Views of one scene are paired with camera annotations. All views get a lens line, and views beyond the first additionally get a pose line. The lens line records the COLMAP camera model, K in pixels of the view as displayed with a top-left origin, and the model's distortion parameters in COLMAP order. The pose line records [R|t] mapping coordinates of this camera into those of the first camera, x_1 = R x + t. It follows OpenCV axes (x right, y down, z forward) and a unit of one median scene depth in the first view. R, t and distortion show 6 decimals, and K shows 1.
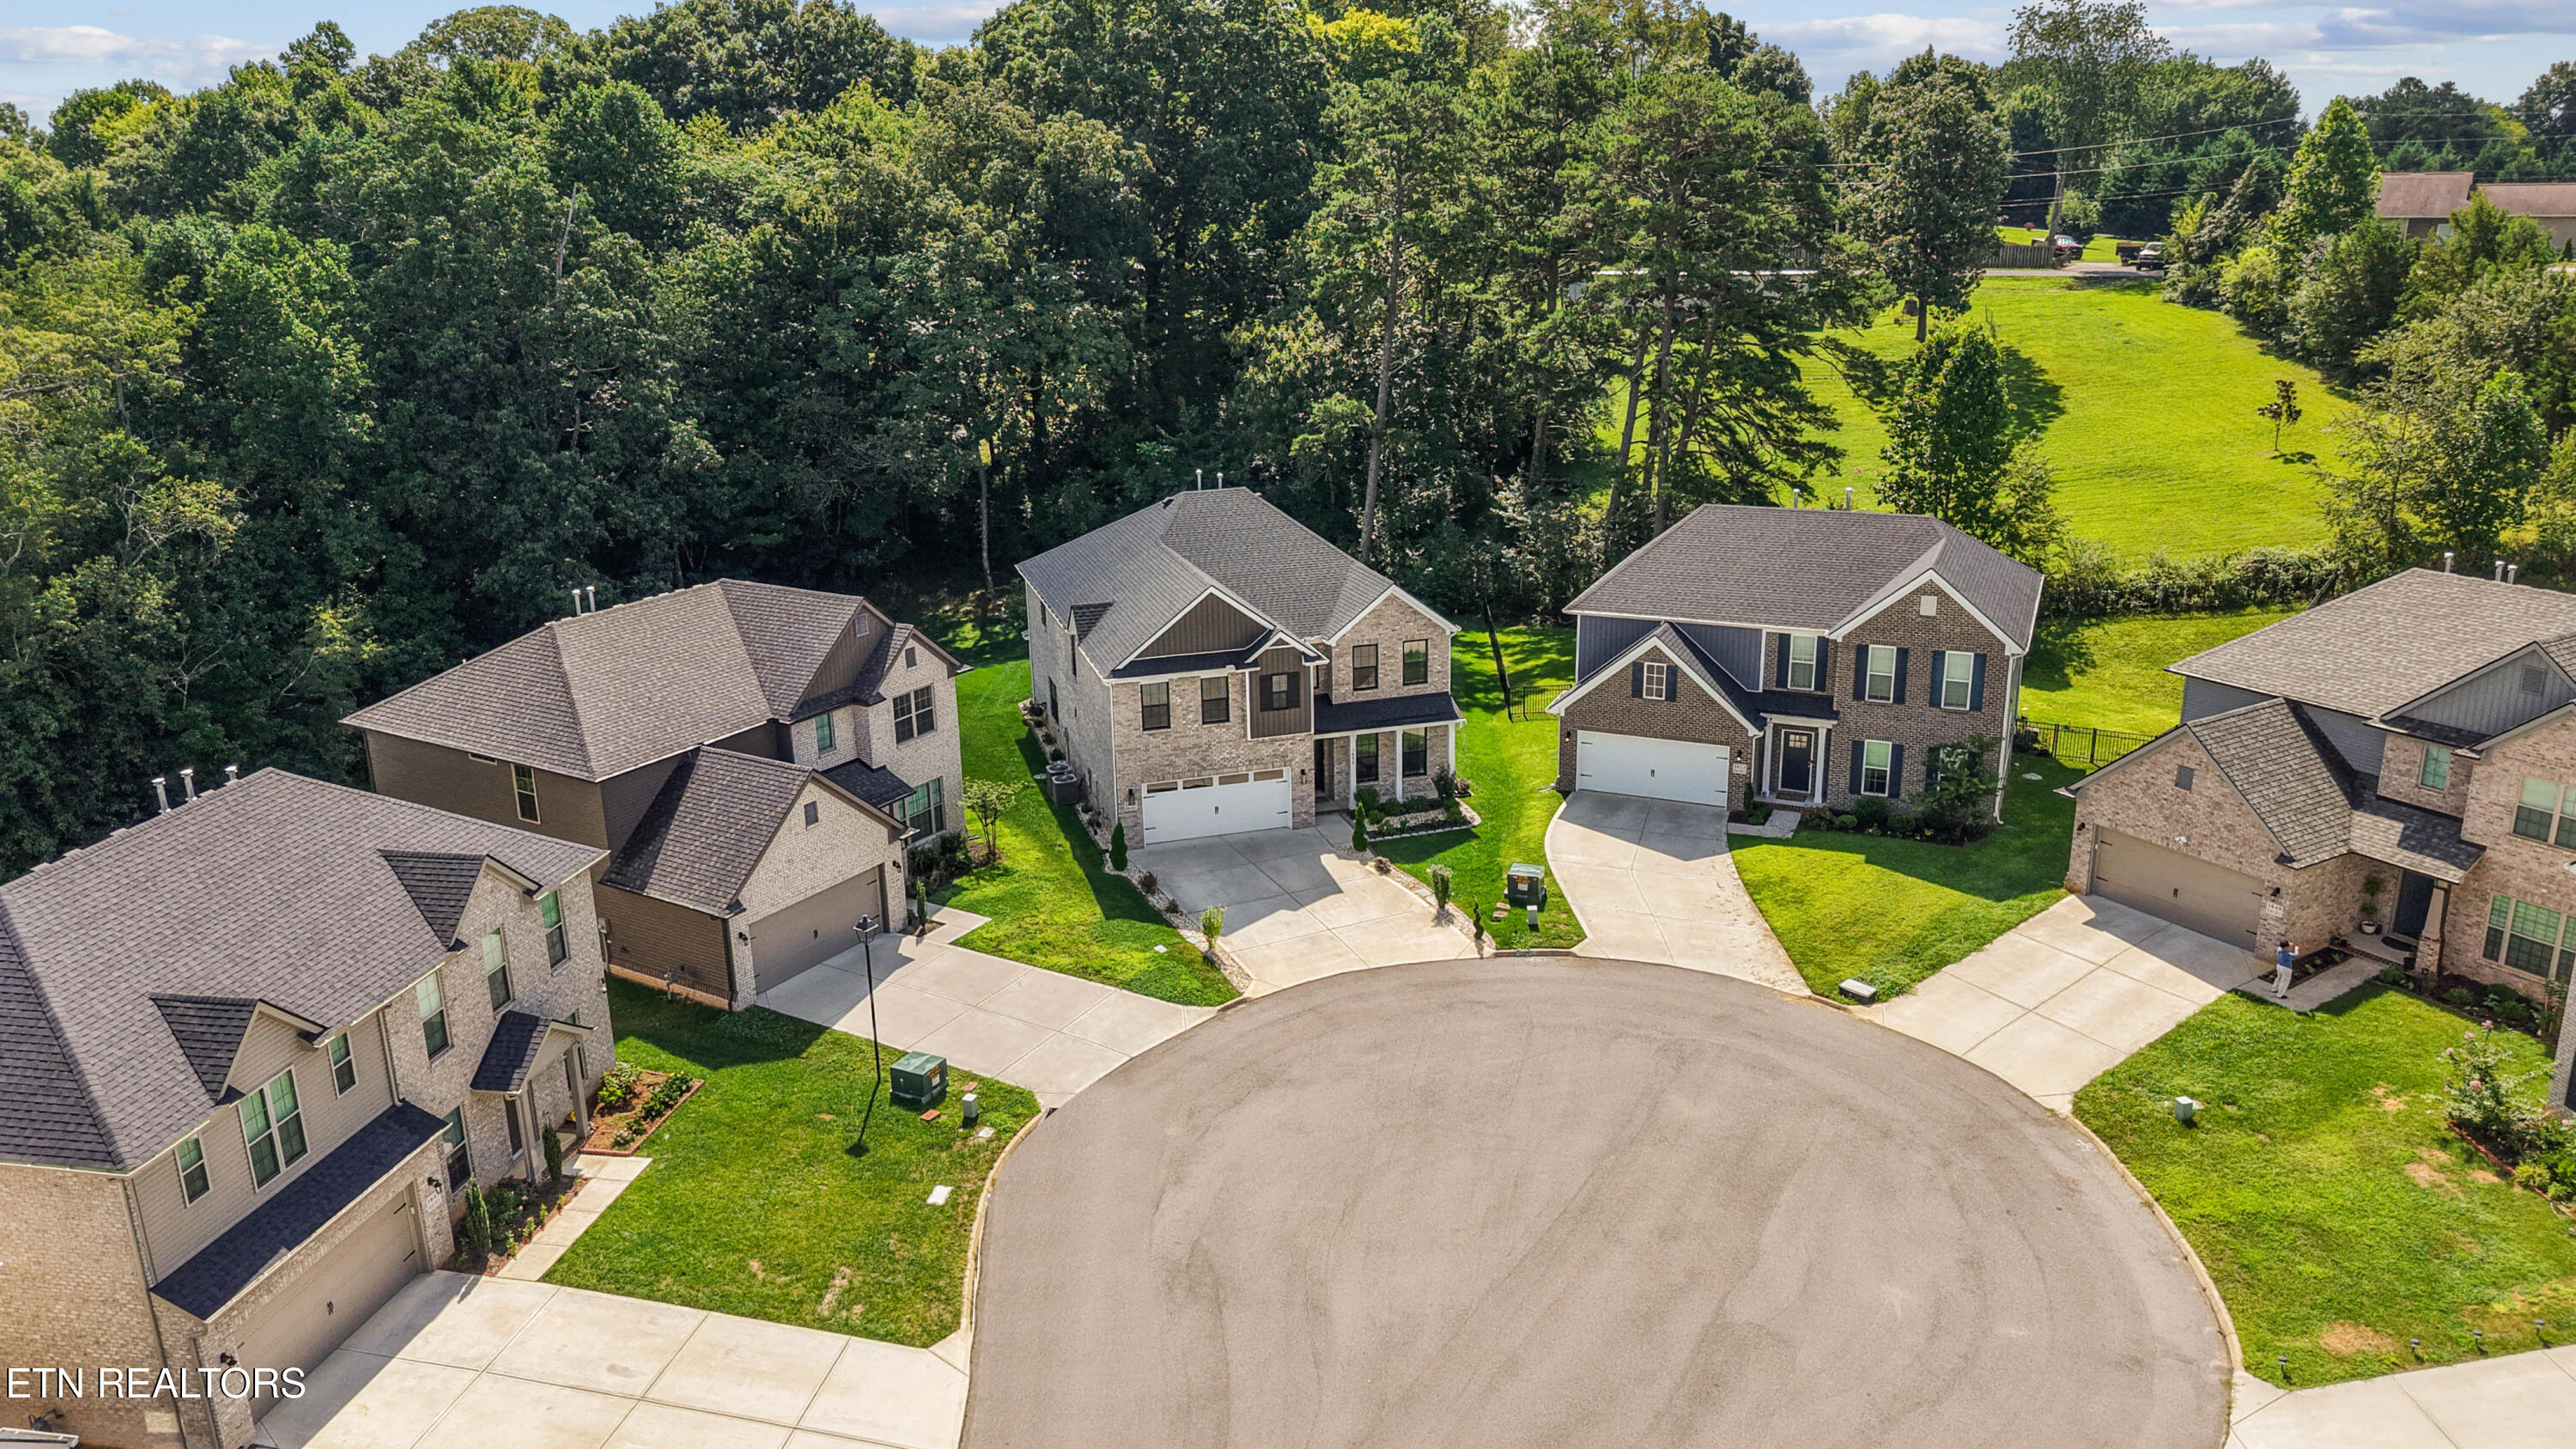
lens RADIAL K [[1735.4, 0, 1288.0], [0, 1735.4, 724.5], [0, 0, 1]] dist [0.004461, -0.030230]
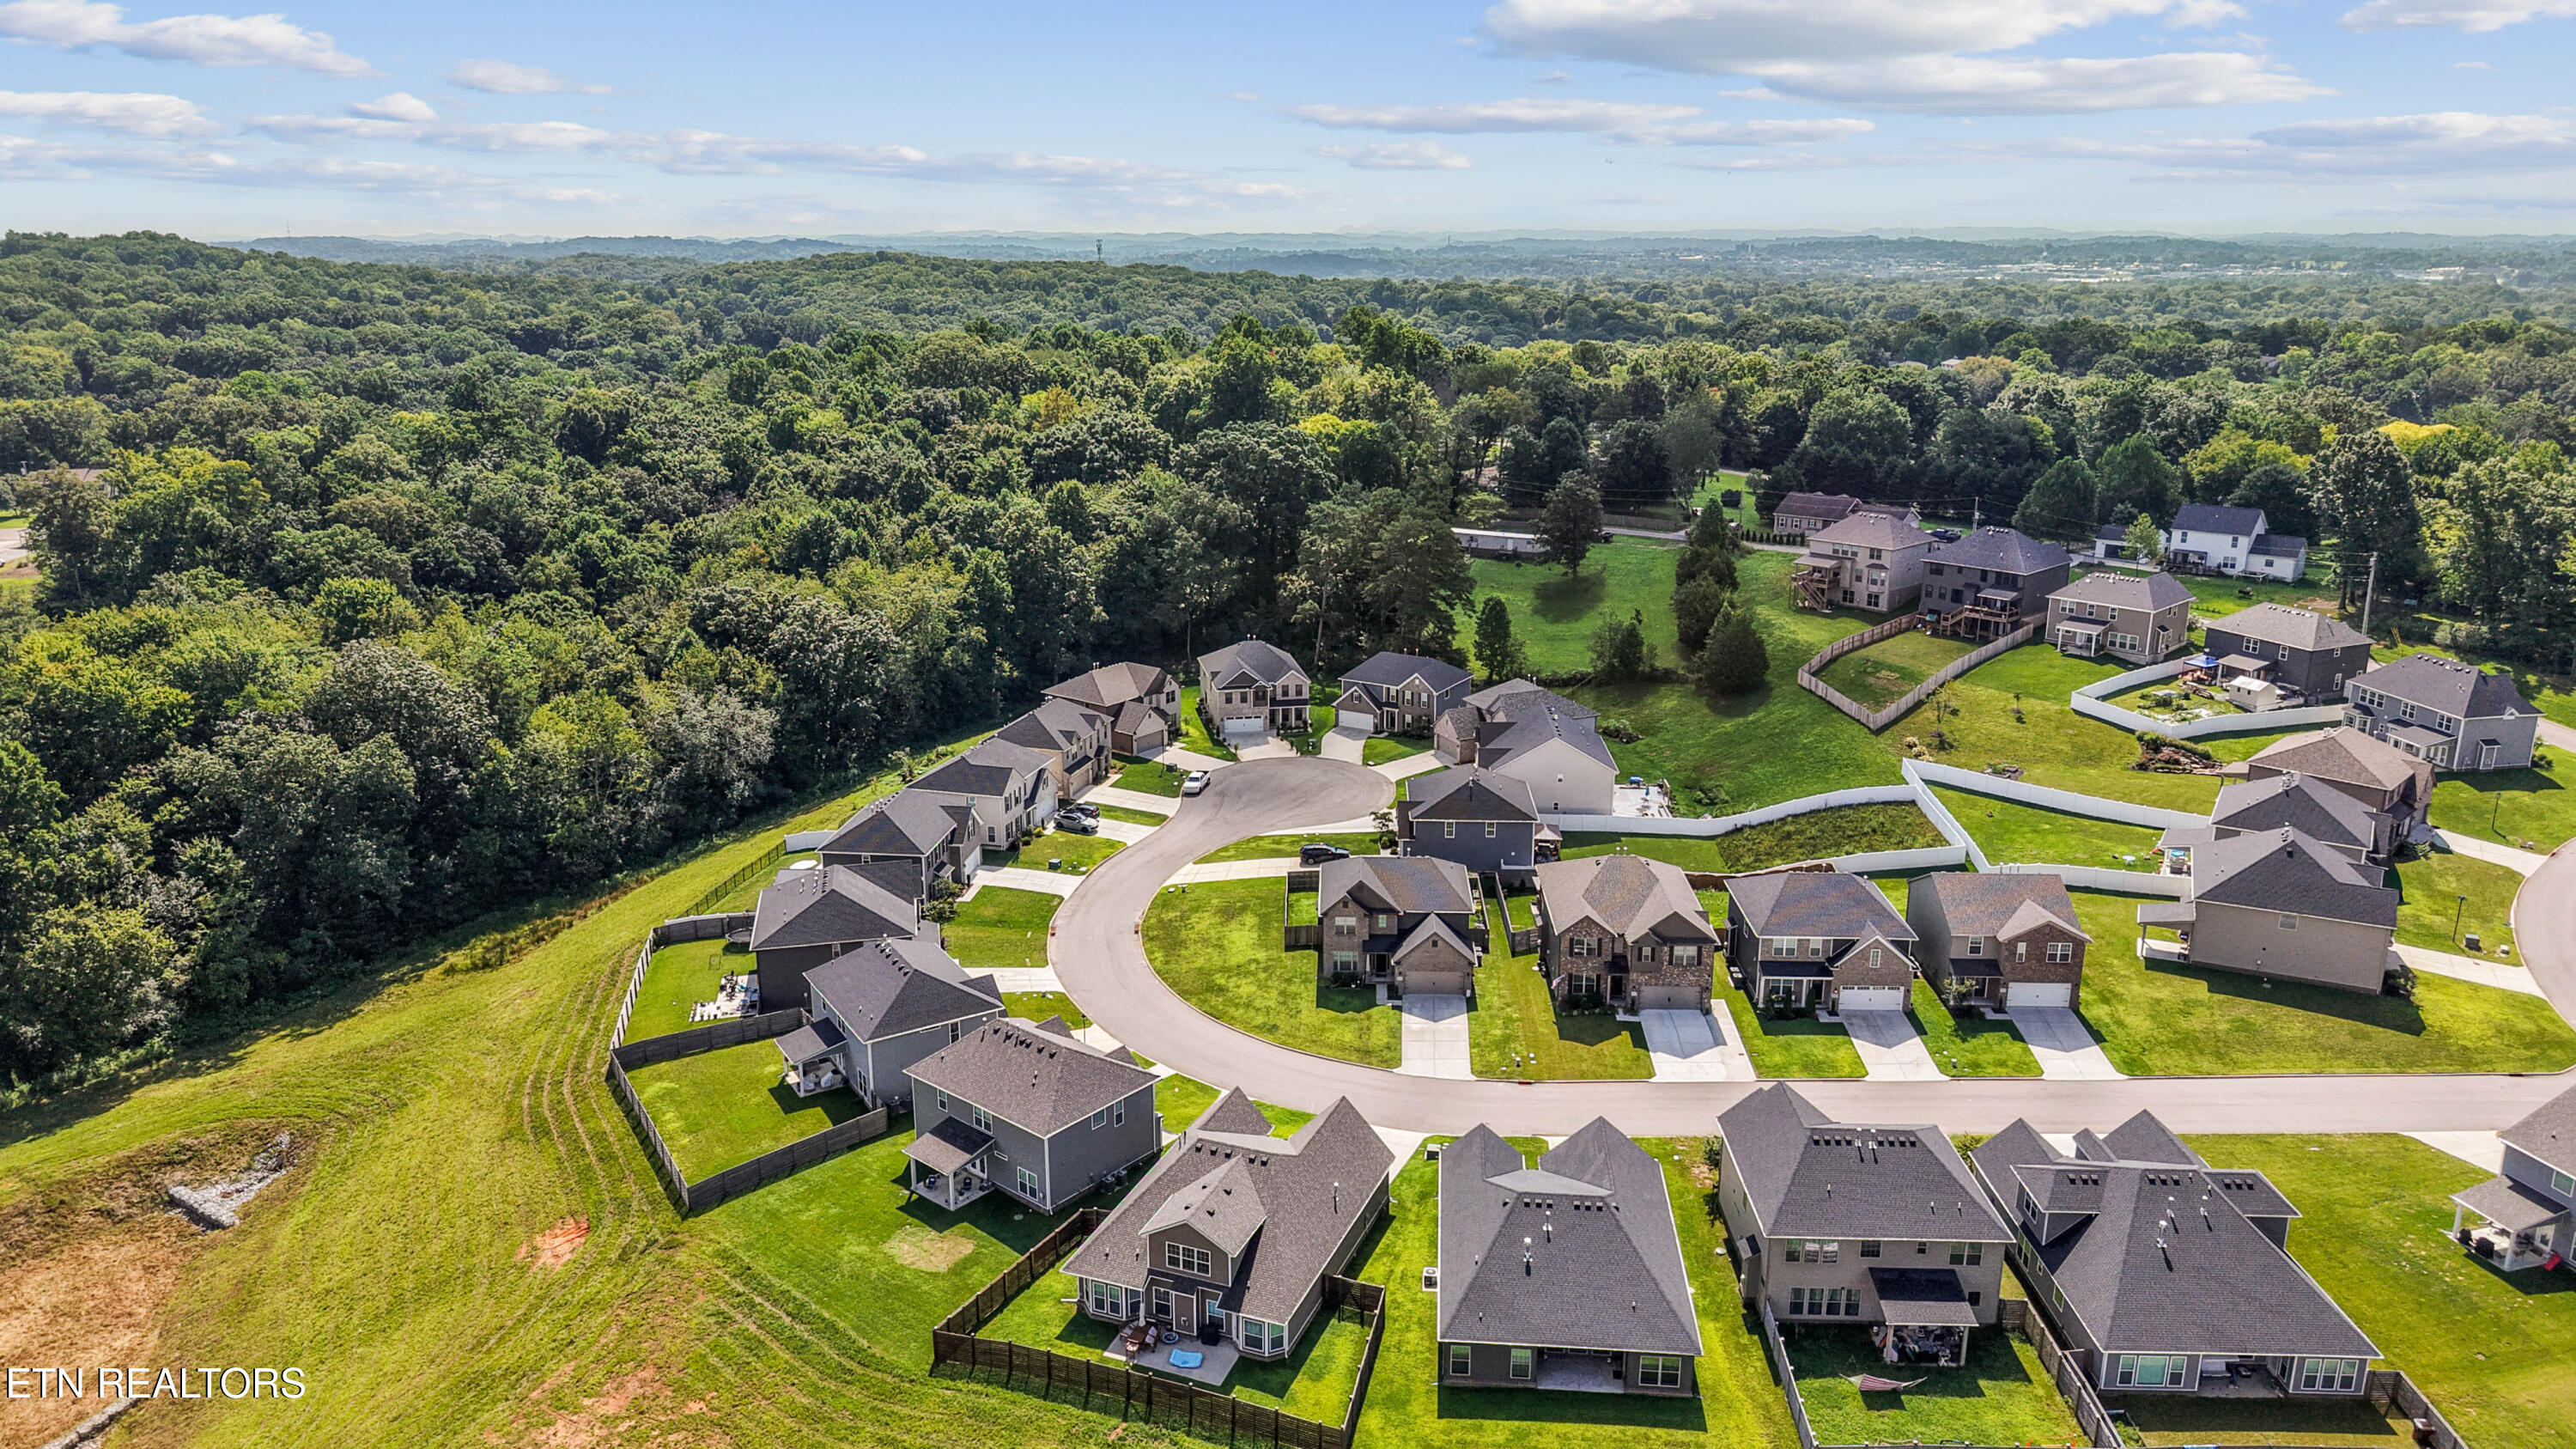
lens RADIAL K [[1735.4, 0, 1288.0], [0, 1735.4, 724.5], [0, 0, 1]] dist [0.004461, -0.030230]
pose [[0.993032, 0.047072, -0.108034, 0.489378], [-0.049767, 0.998510, -0.022384, 0.132679], [0.106819, 0.027605, 0.993895, -2.942002]]
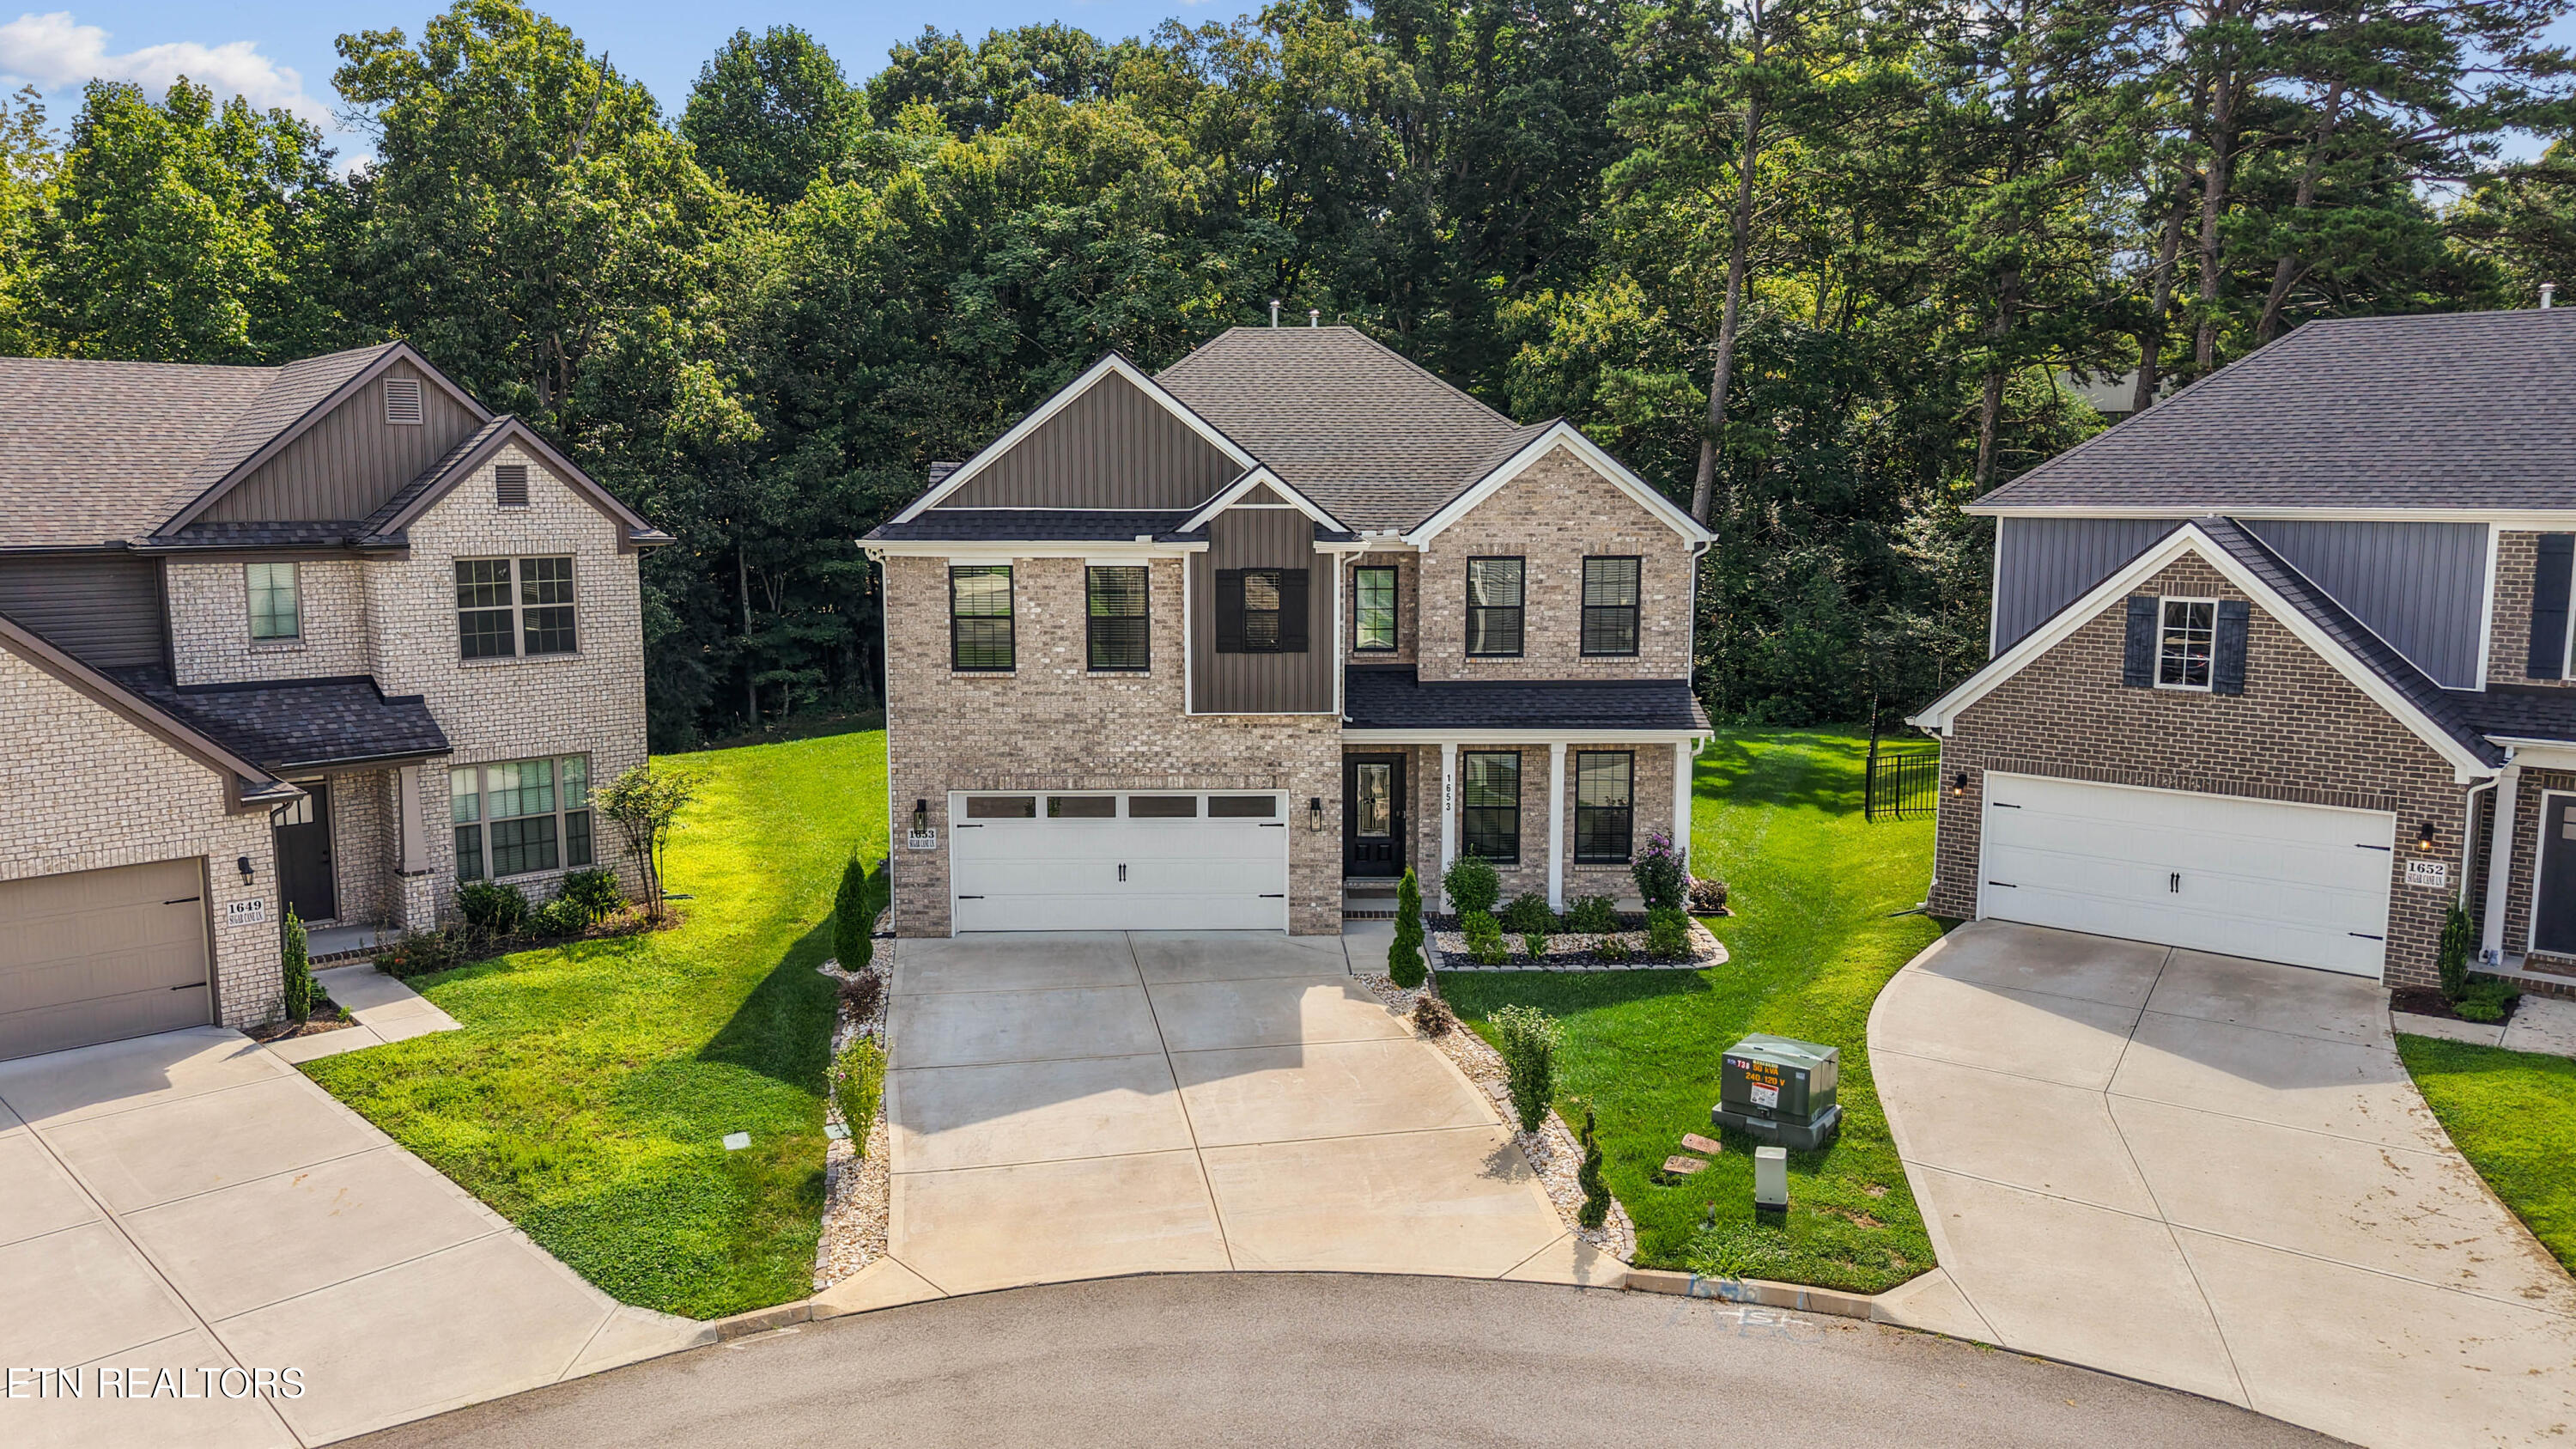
lens RADIAL K [[1735.4, 0, 1288.0], [0, 1735.4, 724.5], [0, 0, 1]] dist [0.004461, -0.030230]
pose [[0.963344, 0.059066, -0.261685, 0.118433], [-0.100102, 0.984152, -0.146372, 0.073524], [0.248892, 0.167202, 0.953990, 0.575169]]
